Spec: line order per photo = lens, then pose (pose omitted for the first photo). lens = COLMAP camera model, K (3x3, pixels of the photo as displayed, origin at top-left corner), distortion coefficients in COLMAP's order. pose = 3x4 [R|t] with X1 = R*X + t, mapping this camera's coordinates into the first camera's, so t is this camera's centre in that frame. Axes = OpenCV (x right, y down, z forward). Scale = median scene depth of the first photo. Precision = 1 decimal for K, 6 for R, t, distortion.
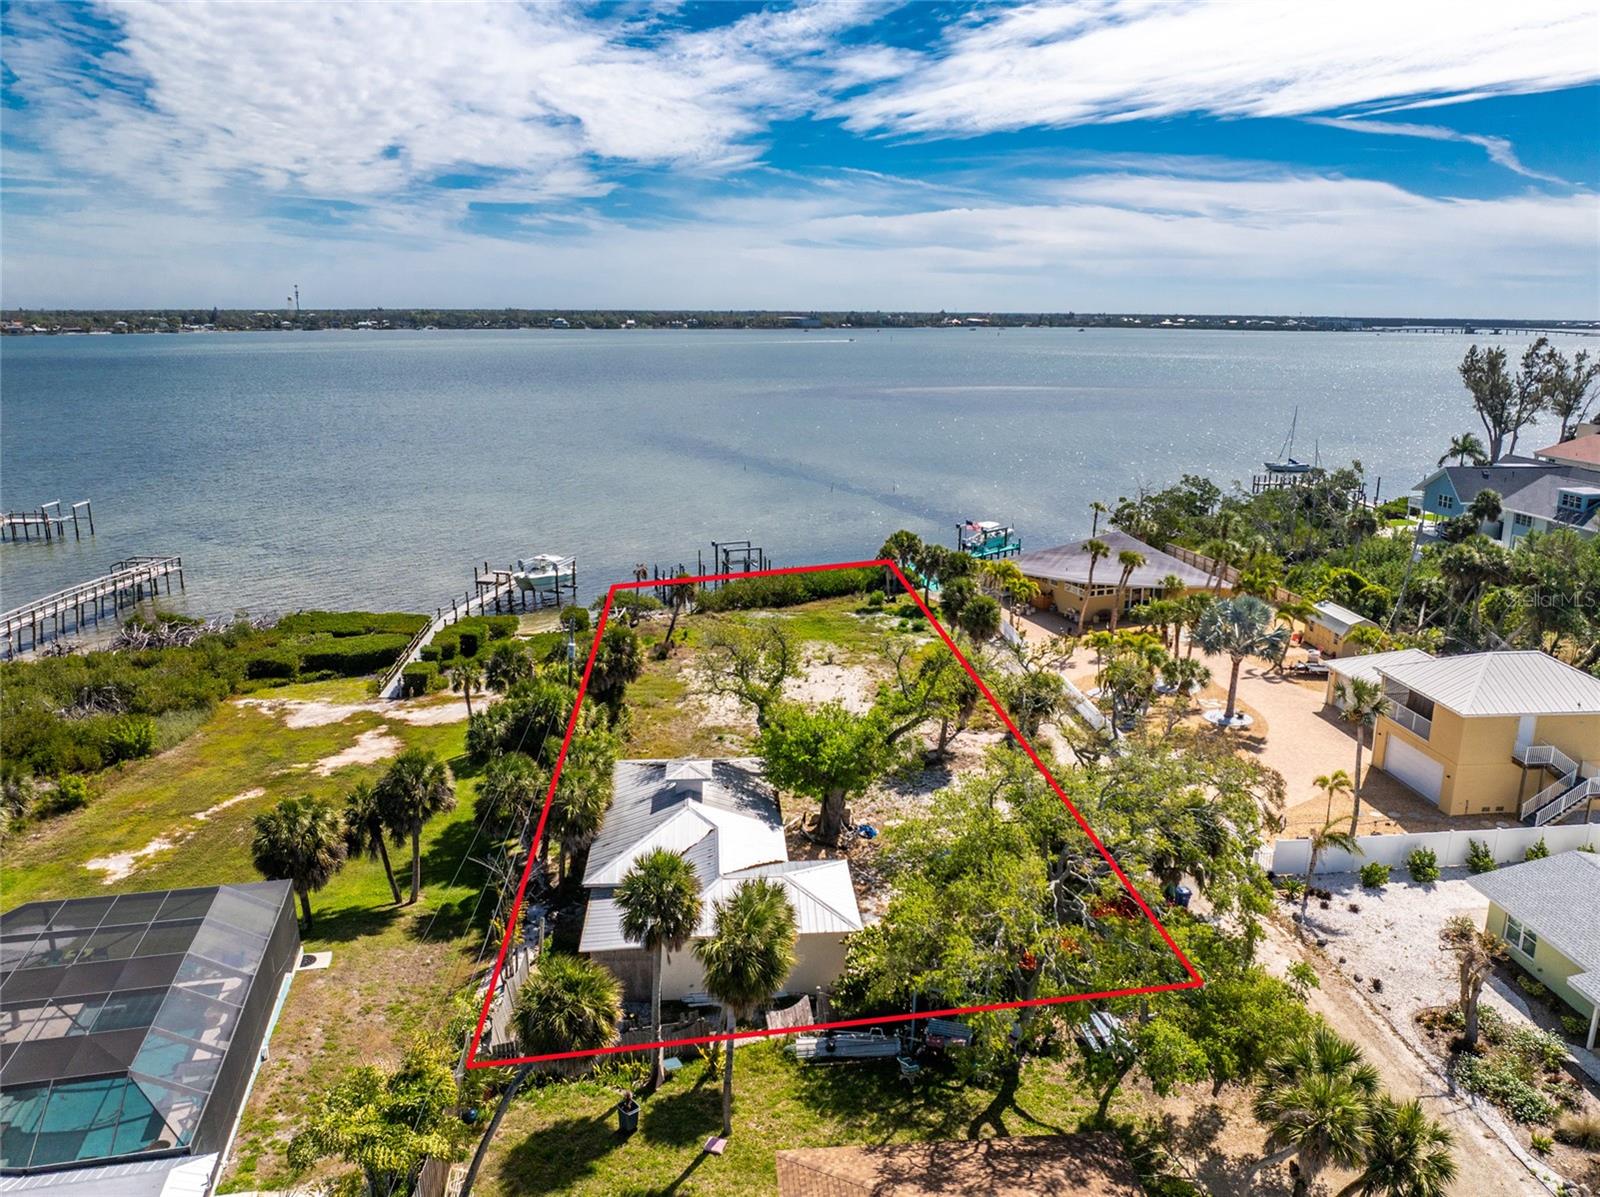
lens RADIAL K [[1163.7, 0, 799.5], [0, 1163.7, 567.9], [0, 0, 1]] dist [-0.057254, 0.031265]
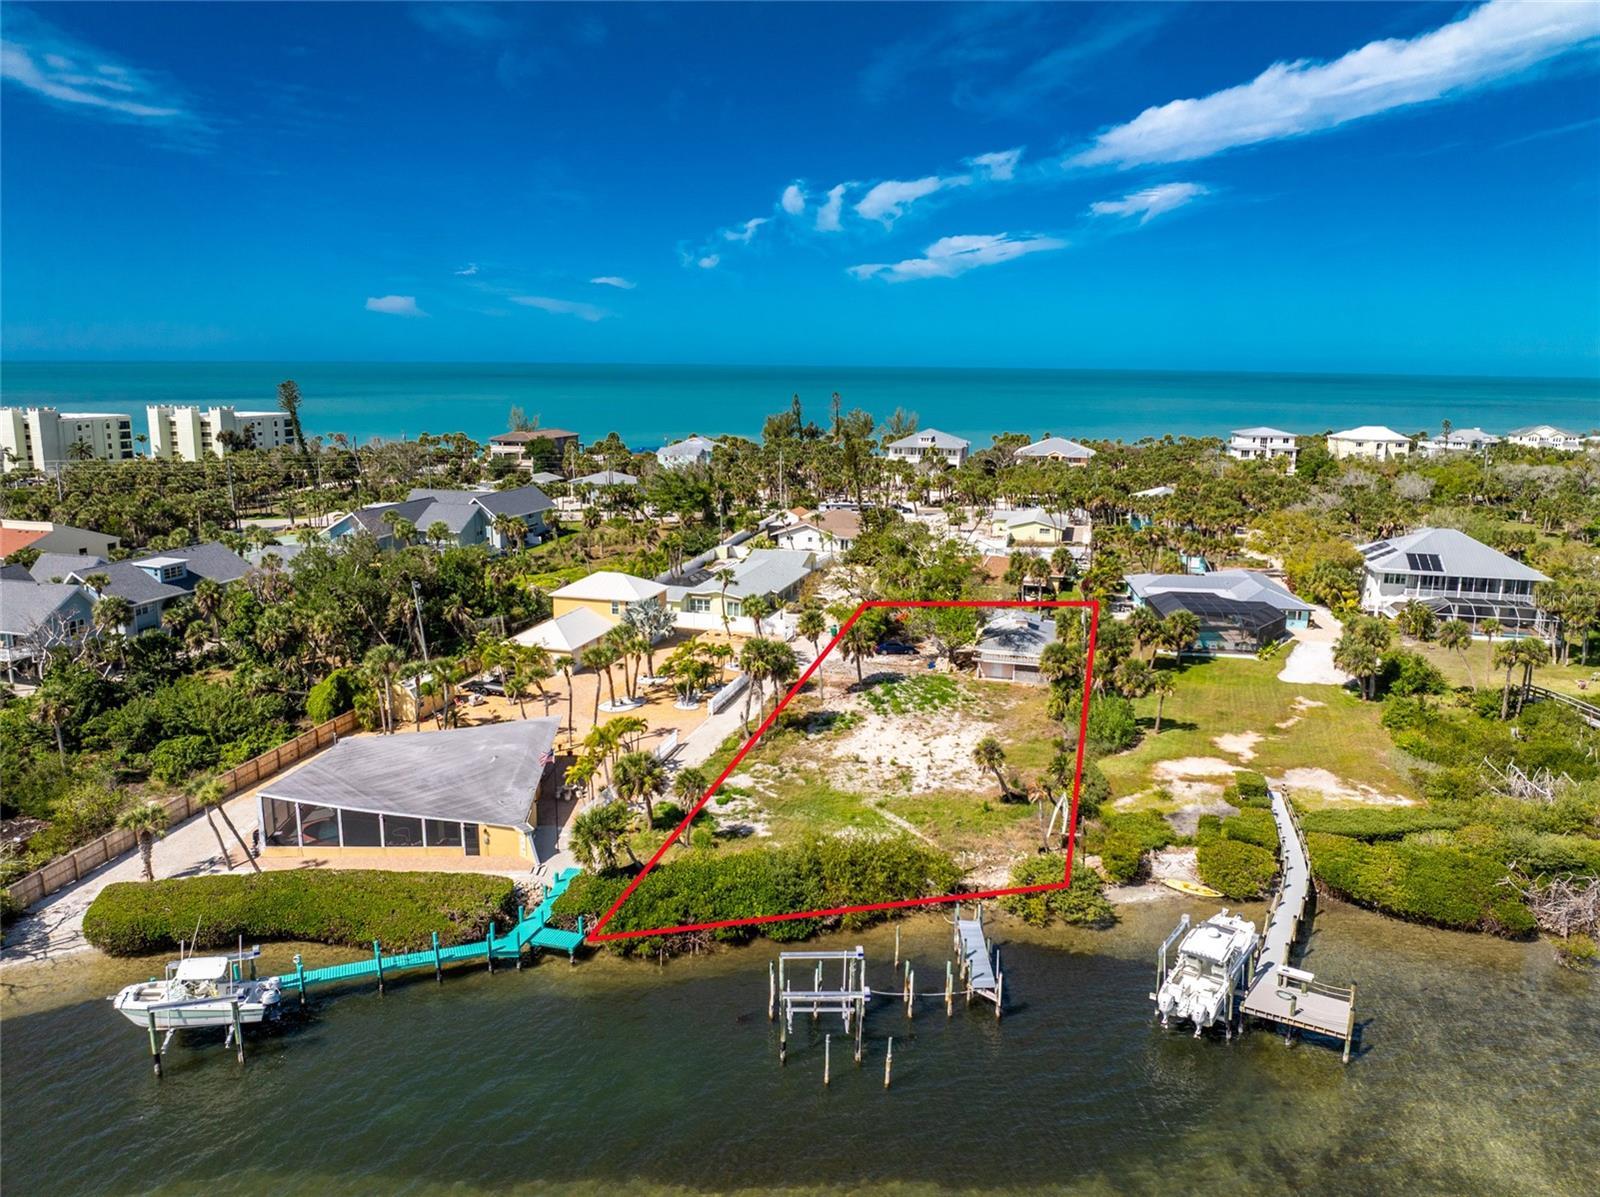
lens RADIAL K [[1142.5, 0, 799.9], [0, 1142.5, 569.6], [0, 0, 1]] dist [-0.062082, 0.037364]
pose [[-0.941490, -0.073230, 0.328990, -0.281821], [0.060091, 0.924001, 0.377640, -0.529779], [-0.331641, 0.375313, -0.865537, 2.063242]]
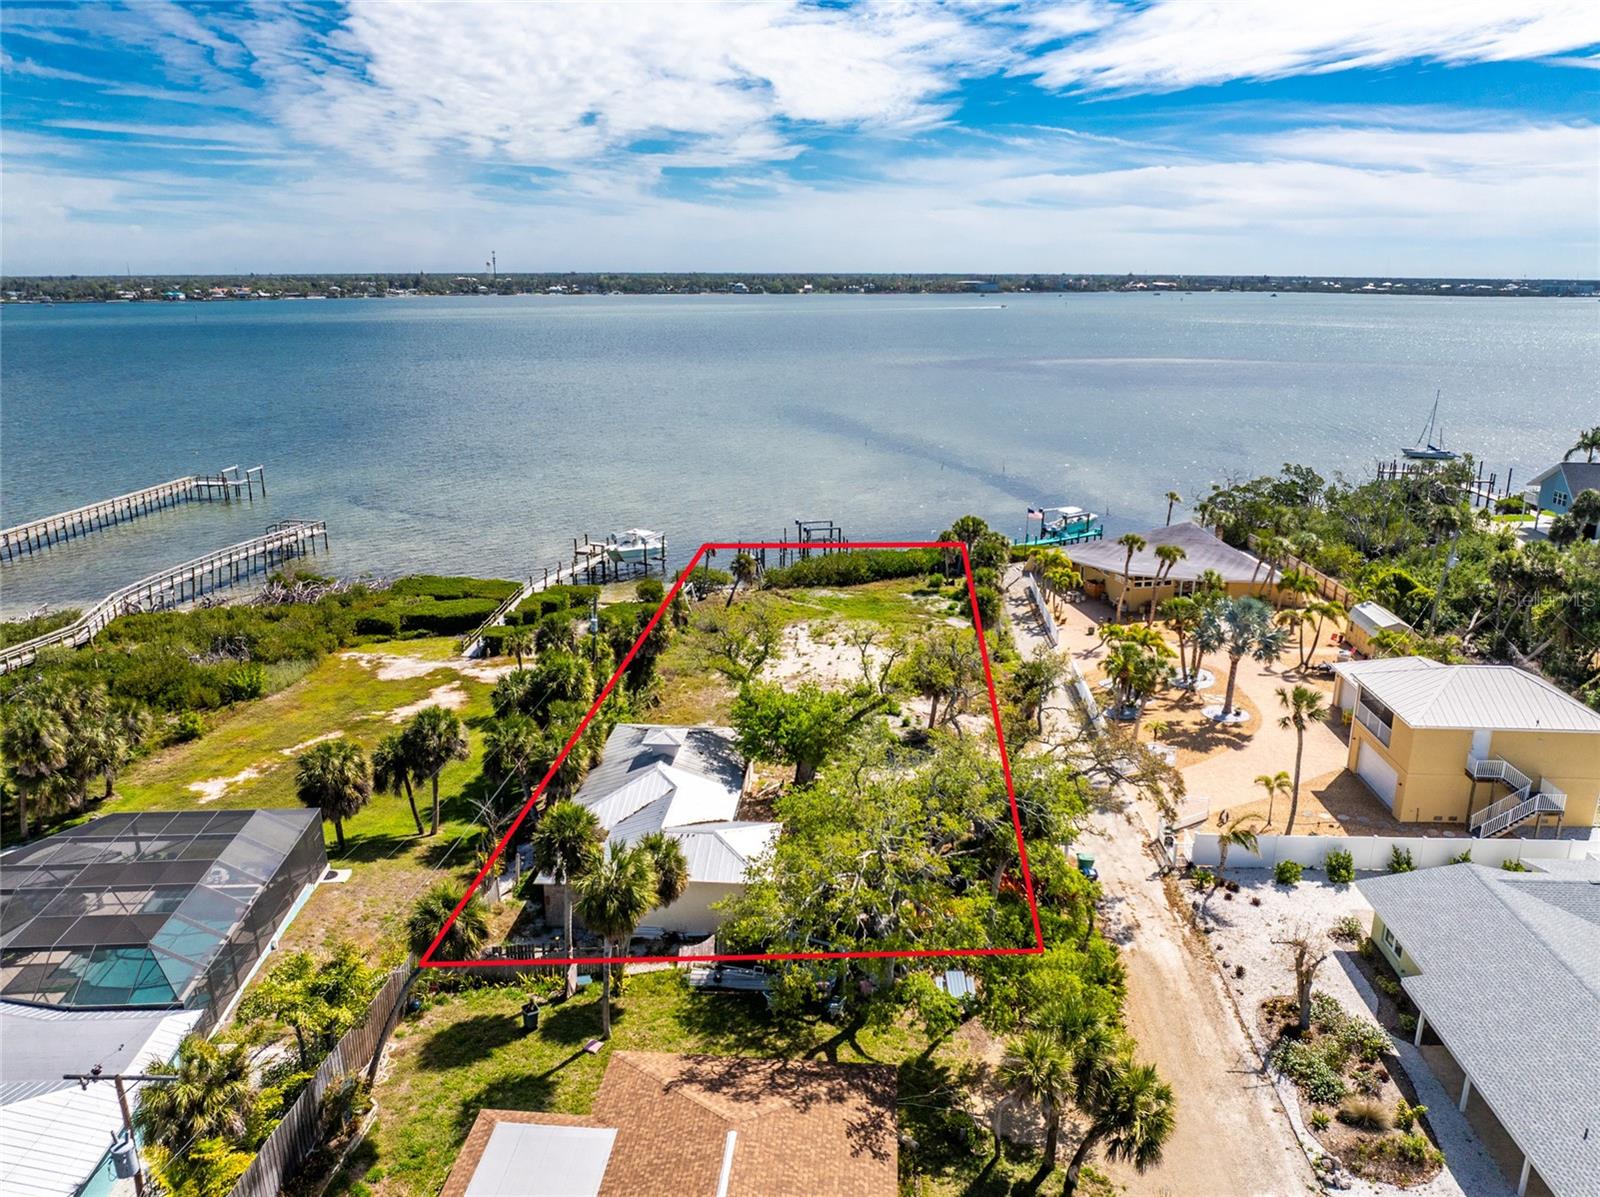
lens RADIAL K [[1160.0, 0, 798.9], [0, 1160.0, 562.9], [0, 0, 1]] dist [-0.050211, 0.021267]
pose [[0.987842, 0.033459, -0.151815, 0.137846], [-0.029260, 0.999127, 0.029811, -0.023705], [0.152680, -0.025007, 0.987959, -0.070955]]
